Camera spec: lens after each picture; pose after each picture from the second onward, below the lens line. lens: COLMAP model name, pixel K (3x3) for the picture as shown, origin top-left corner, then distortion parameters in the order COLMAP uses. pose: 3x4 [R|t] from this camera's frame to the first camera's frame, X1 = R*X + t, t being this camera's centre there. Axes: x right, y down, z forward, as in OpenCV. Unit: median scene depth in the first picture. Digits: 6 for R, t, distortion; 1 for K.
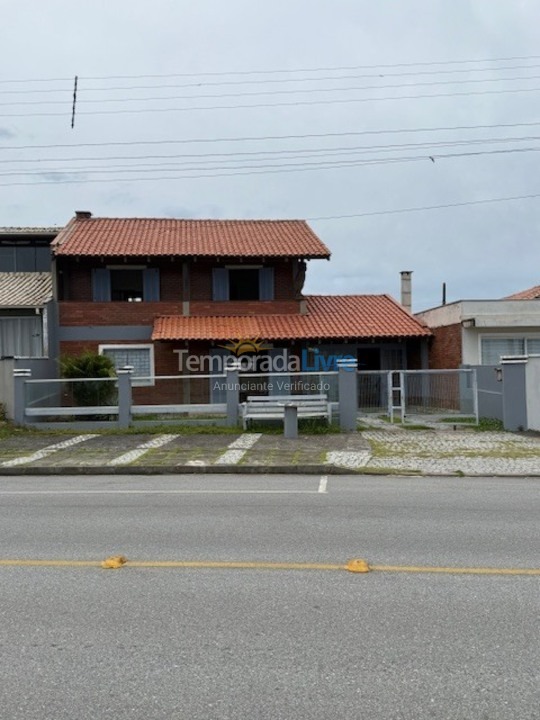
lens RADIAL K [[647.9, 0, 270.0], [0, 647.9, 360.0], [0, 0, 1]] dist [0.091660, -0.000130]
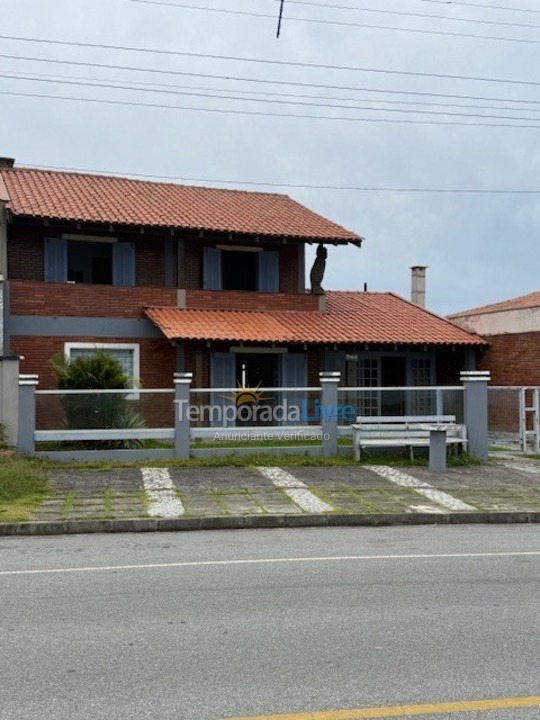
lens RADIAL K [[787.1, 0, 269.8], [0, 787.1, 346.6], [0, 0, 1]] dist [0.131141, 0.005734]
pose [[0.961454, 0.030738, 0.273244, -0.296015], [-0.022917, 0.999233, -0.031766, 0.004122], [-0.274011, 0.024279, 0.961420, 0.096433]]
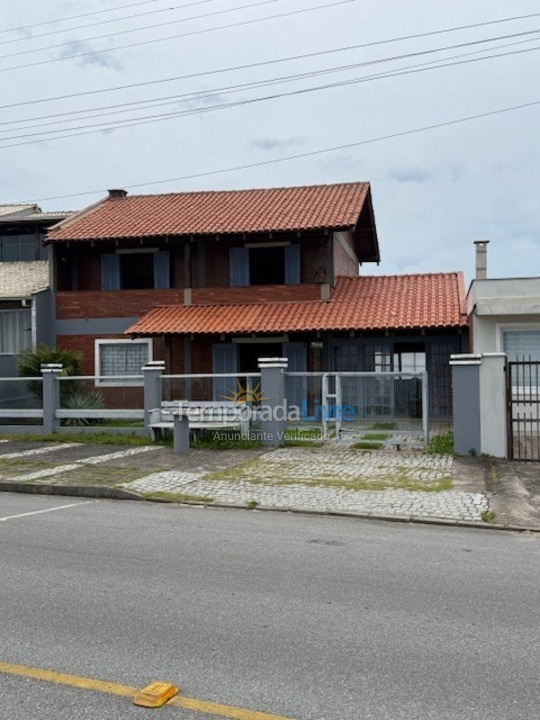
lens RADIAL K [[787.1, 0, 269.8], [0, 787.1, 346.6], [0, 0, 1]] dist [0.131141, 0.005734]
pose [[0.948090, -0.000192, -0.318001, 0.322552], [-0.002167, 0.999973, -0.007063, -0.006398], [0.317994, 0.007386, 0.948064, 0.049709]]
